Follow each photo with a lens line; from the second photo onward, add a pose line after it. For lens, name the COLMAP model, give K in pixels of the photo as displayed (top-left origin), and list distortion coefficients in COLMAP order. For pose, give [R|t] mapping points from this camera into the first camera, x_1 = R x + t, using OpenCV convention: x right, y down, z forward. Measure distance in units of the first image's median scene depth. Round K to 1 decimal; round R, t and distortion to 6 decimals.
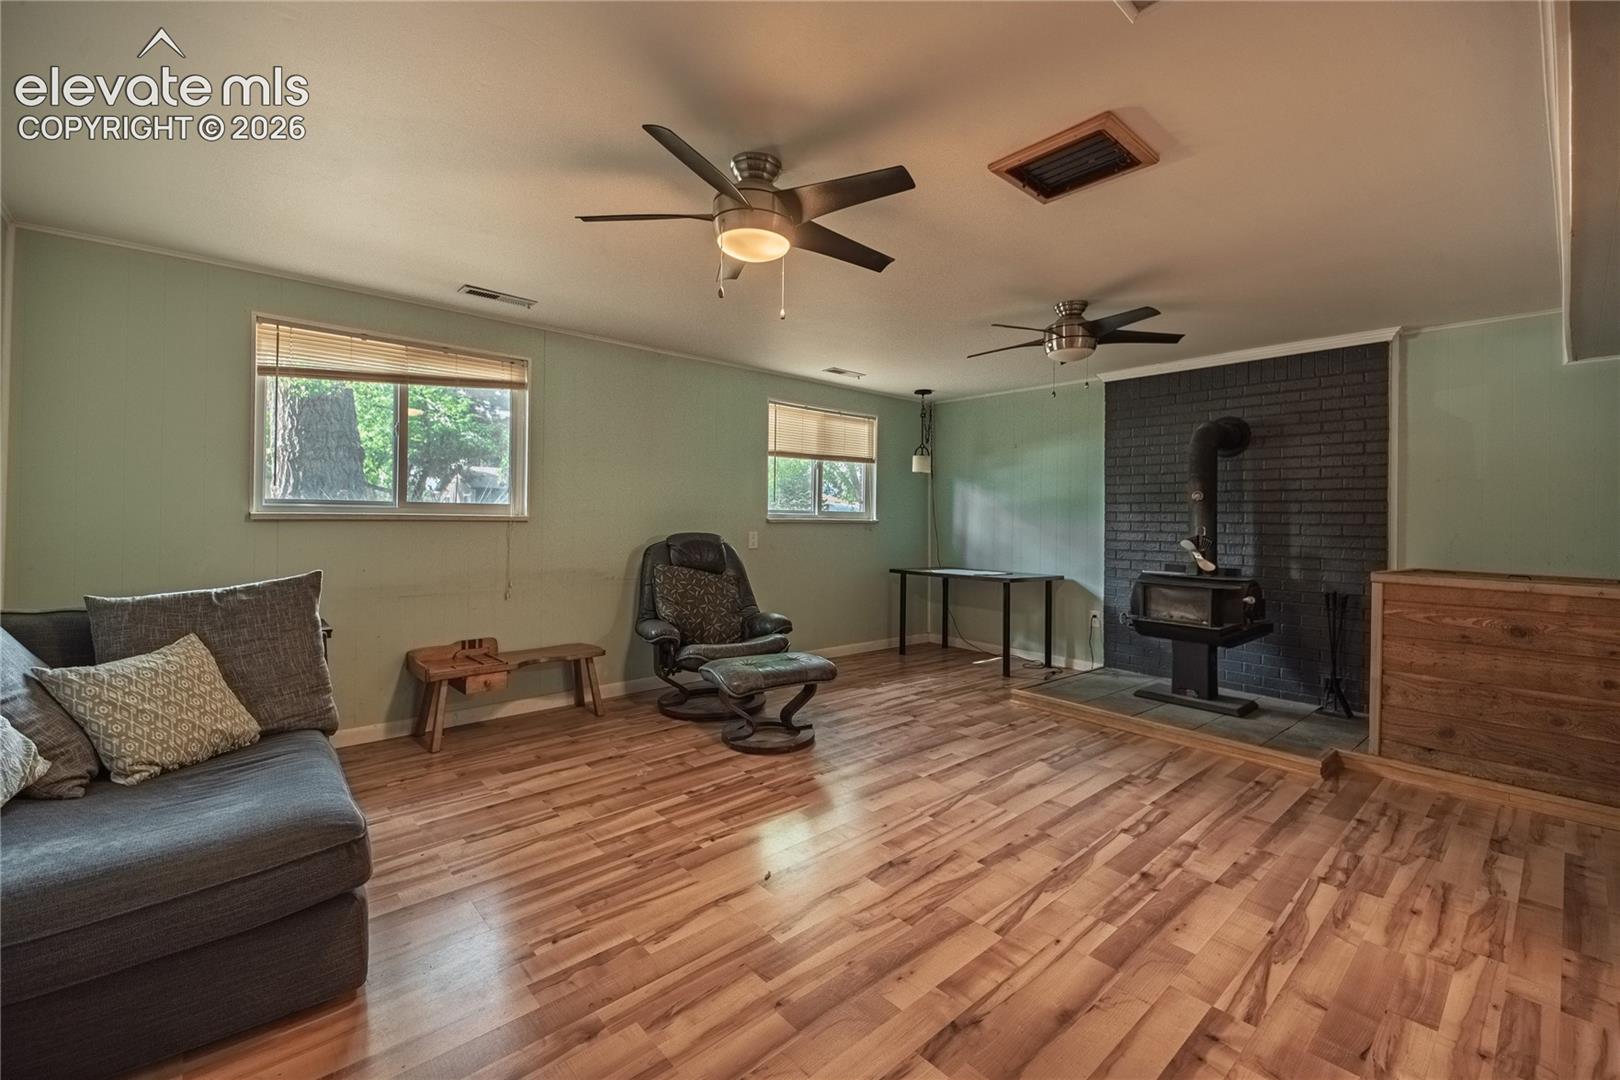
lens RADIAL K [[664.3, 0, 805.0], [0, 664.3, 505.6], [0, 0, 1]] dist [0.039281, -0.024845]
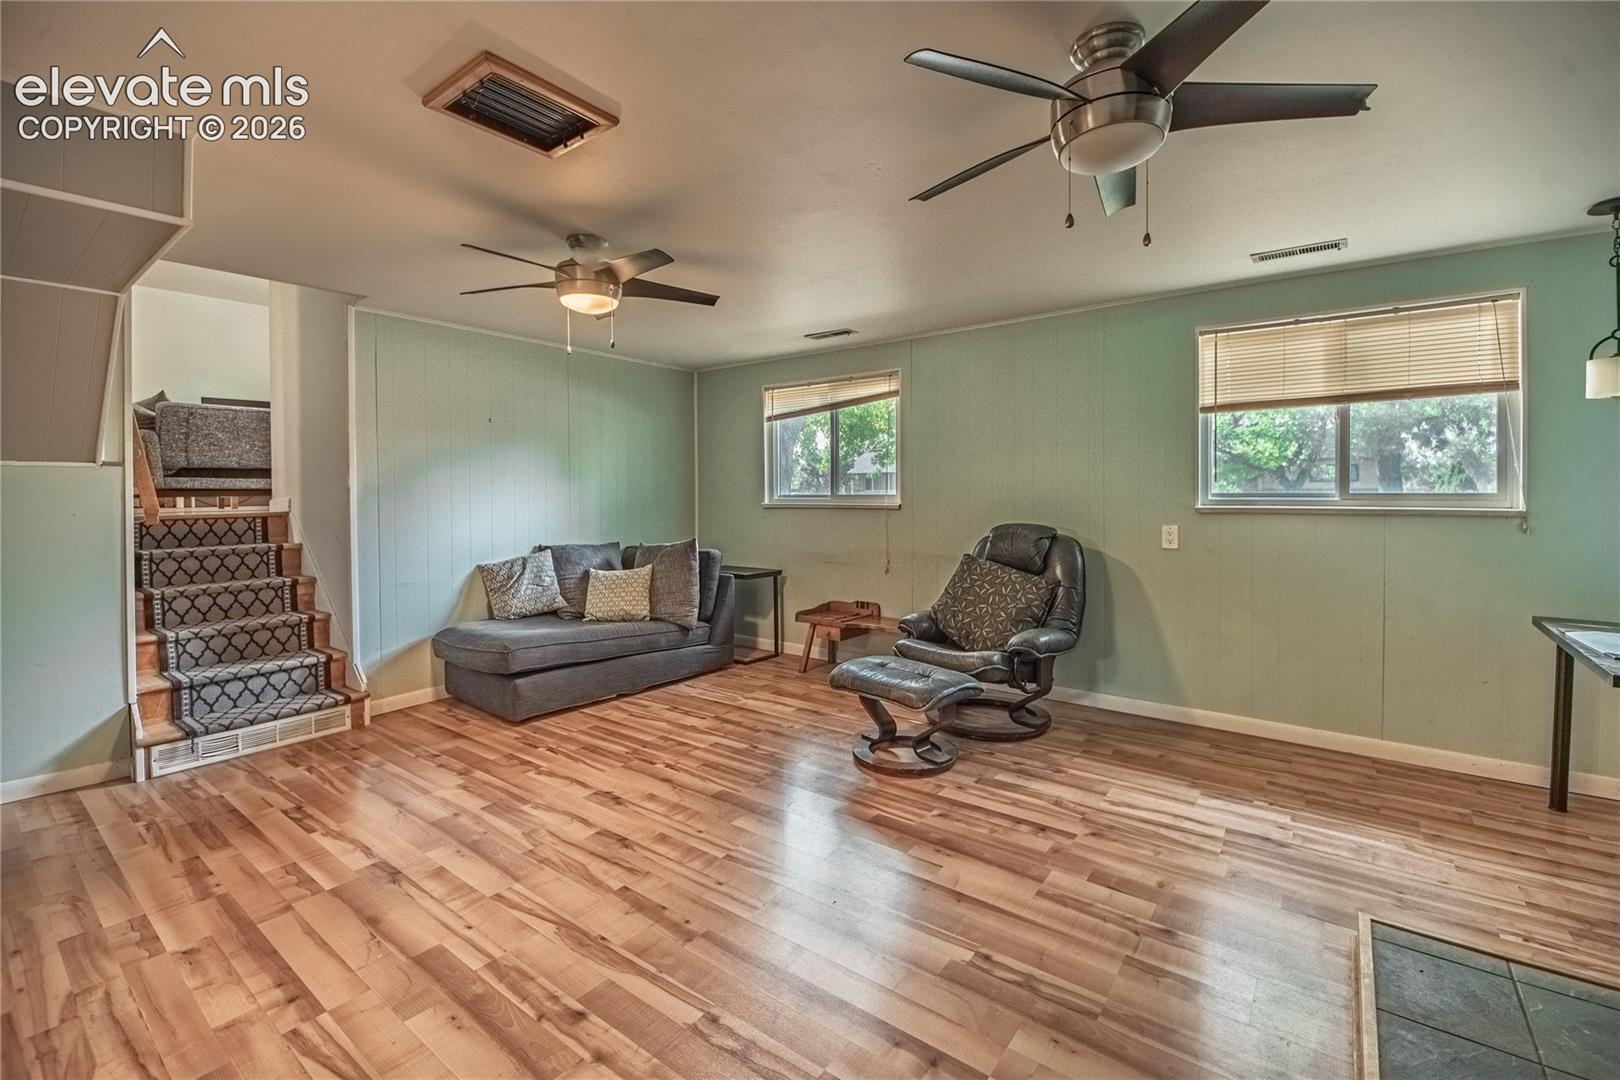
lens RADIAL K [[690.6, 0, 841.3], [0, 690.6, 495.7], [0, 0, 1]] dist [0.021571, -0.020509]
pose [[0.212329, -0.009152, -0.977155, 1.128441], [0.025494, 0.999668, -0.003823, 0.003869], [0.976866, -0.024100, 0.212492, 0.986605]]
